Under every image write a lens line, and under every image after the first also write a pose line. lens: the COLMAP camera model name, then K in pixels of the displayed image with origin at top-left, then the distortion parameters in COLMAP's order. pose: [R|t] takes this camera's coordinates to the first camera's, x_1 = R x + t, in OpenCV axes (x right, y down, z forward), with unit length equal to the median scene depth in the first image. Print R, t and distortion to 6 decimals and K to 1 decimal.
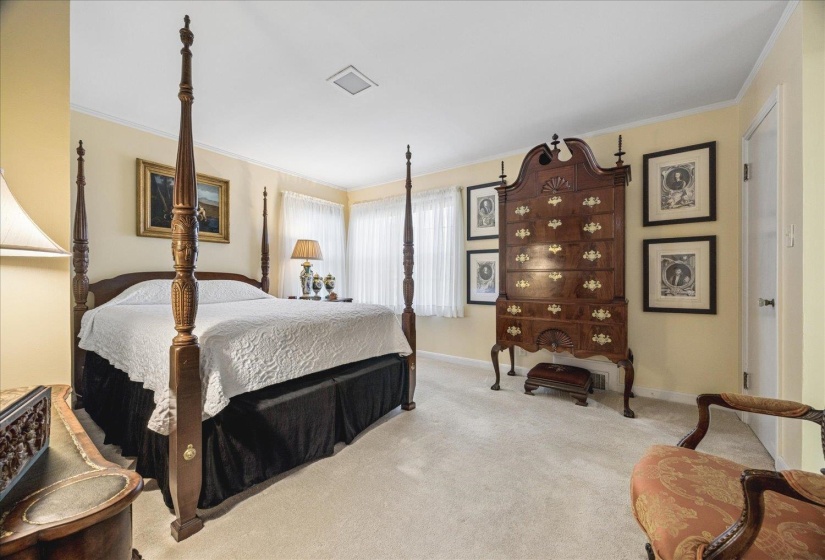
lens RADIAL K [[322.4, 0, 398.8], [0, 322.4, 270.2], [0, 0, 1]] dist [-0.001440, -0.000039]
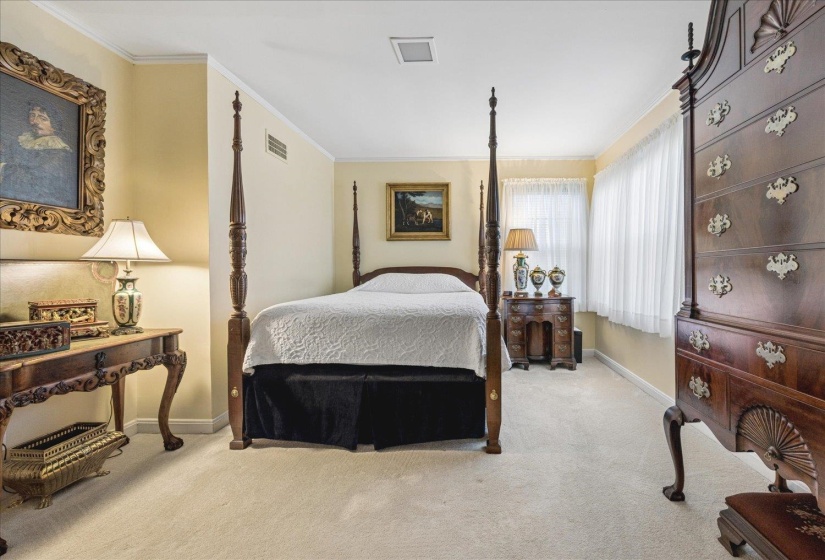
lens RADIAL K [[322.4, 0, 398.8], [0, 322.4, 270.2], [0, 0, 1]] dist [-0.001440, -0.000039]
pose [[0.569359, -0.006436, -0.822063, 0.463255], [0.022832, 0.999707, 0.007987, 0.010406], [0.821772, -0.023316, 0.569340, 0.380393]]
